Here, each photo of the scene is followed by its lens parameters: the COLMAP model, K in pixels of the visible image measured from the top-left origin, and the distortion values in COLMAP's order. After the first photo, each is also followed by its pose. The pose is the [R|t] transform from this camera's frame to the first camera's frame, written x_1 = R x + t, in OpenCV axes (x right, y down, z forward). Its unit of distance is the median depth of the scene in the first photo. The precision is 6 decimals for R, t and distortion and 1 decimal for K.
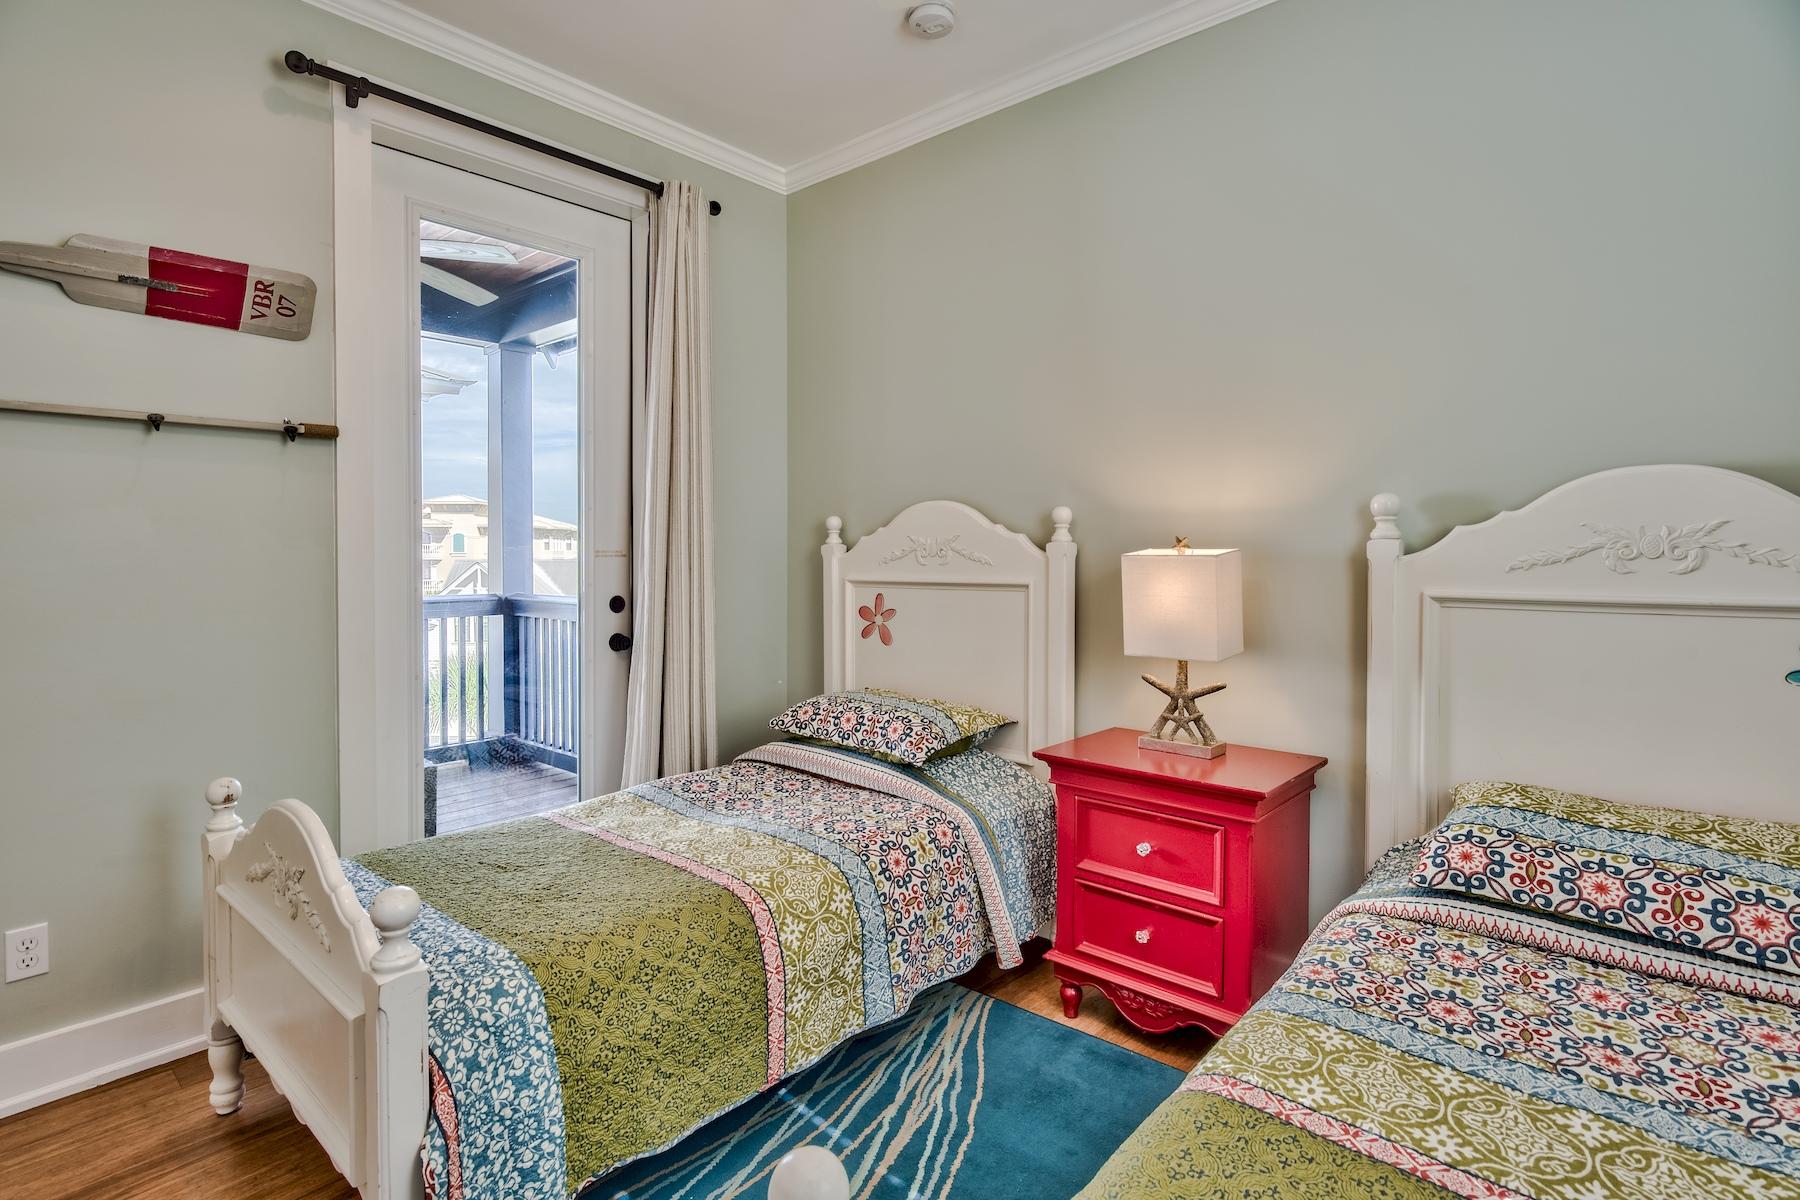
lens RADIAL K [[898.6, 0, 896.4], [0, 898.6, 568.2], [0, 0, 1]] dist [-0.000886, -0.000649]
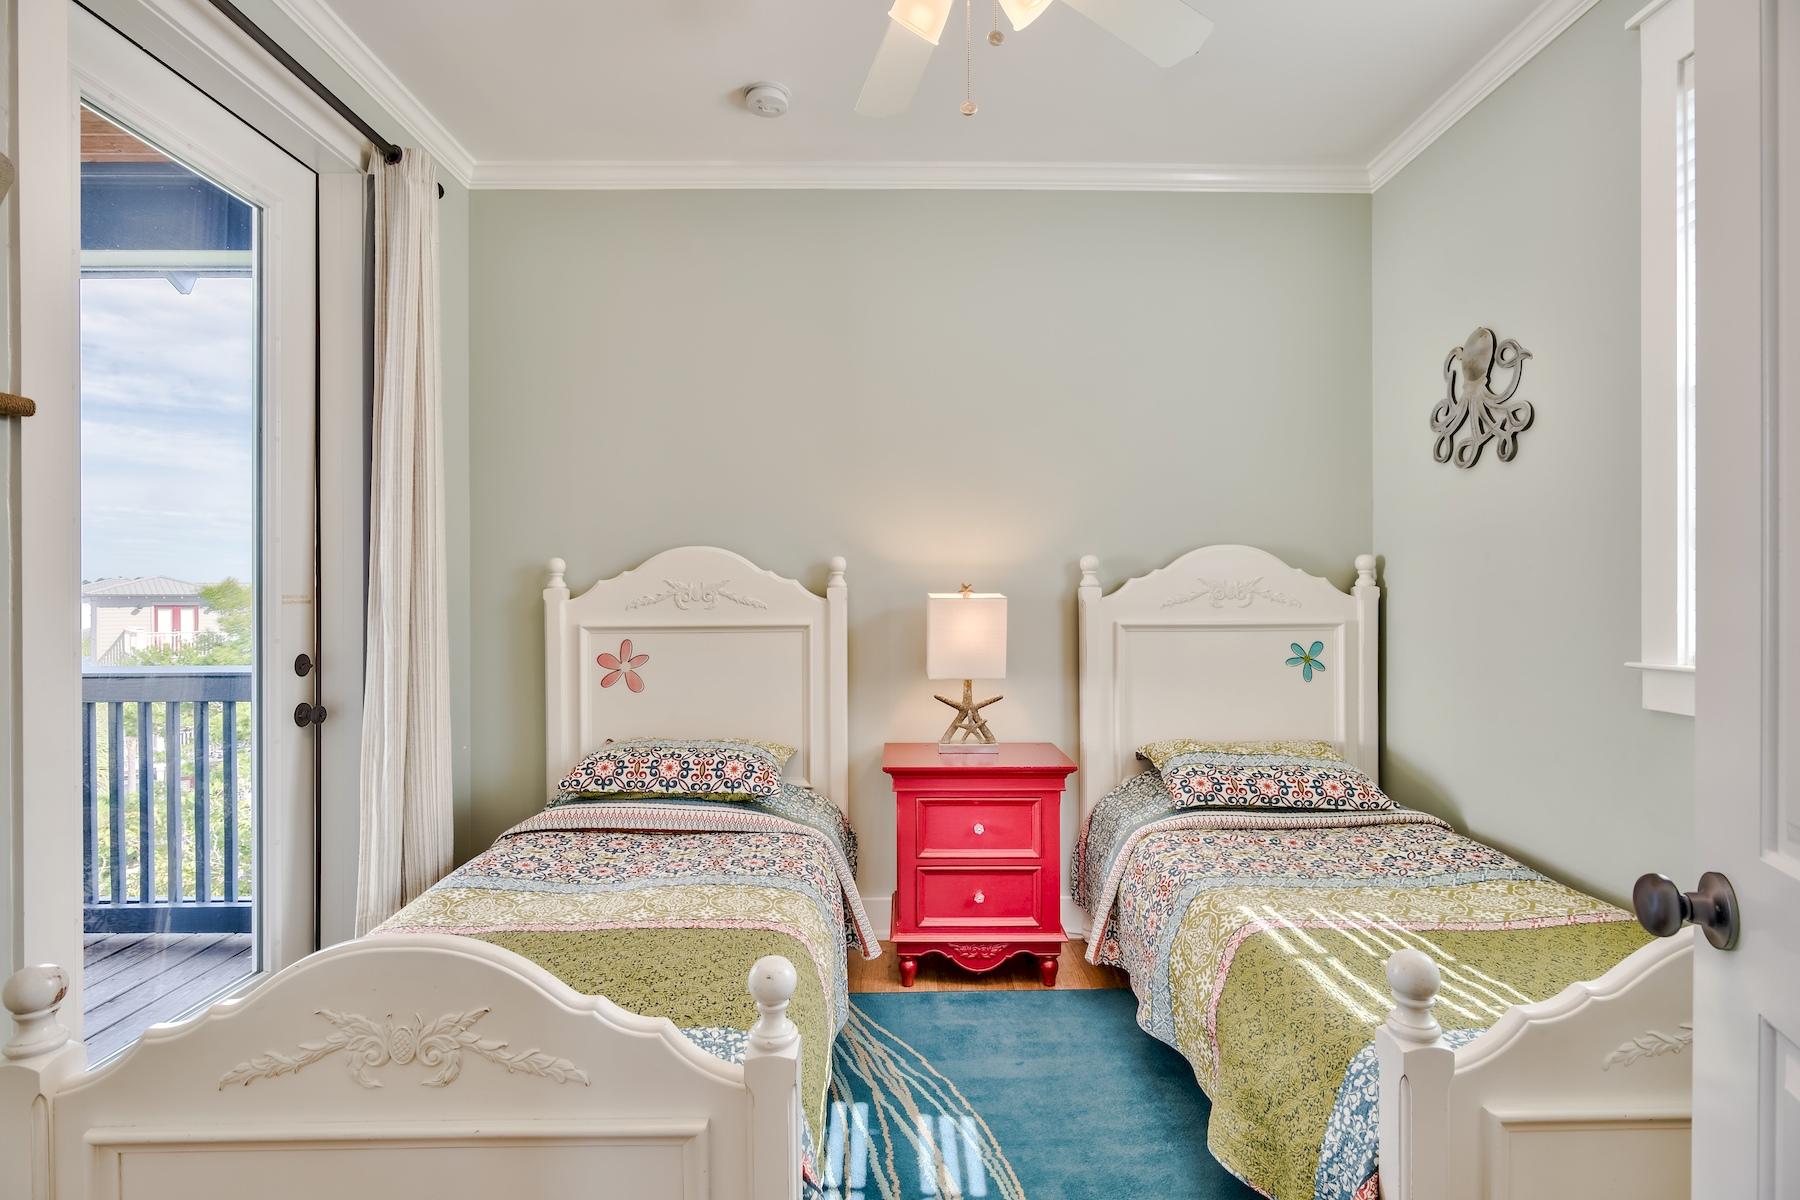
lens RADIAL K [[891.8, 0, 900.0], [0, 891.8, 600.0], [0, 0, 1]] dist [0.002360, 0.000485]
pose [[0.738205, -0.004260, 0.674563, -0.609111], [0.014797, 0.999842, -0.009879, -0.000680], [-0.674414, 0.017274, 0.738151, 0.125827]]
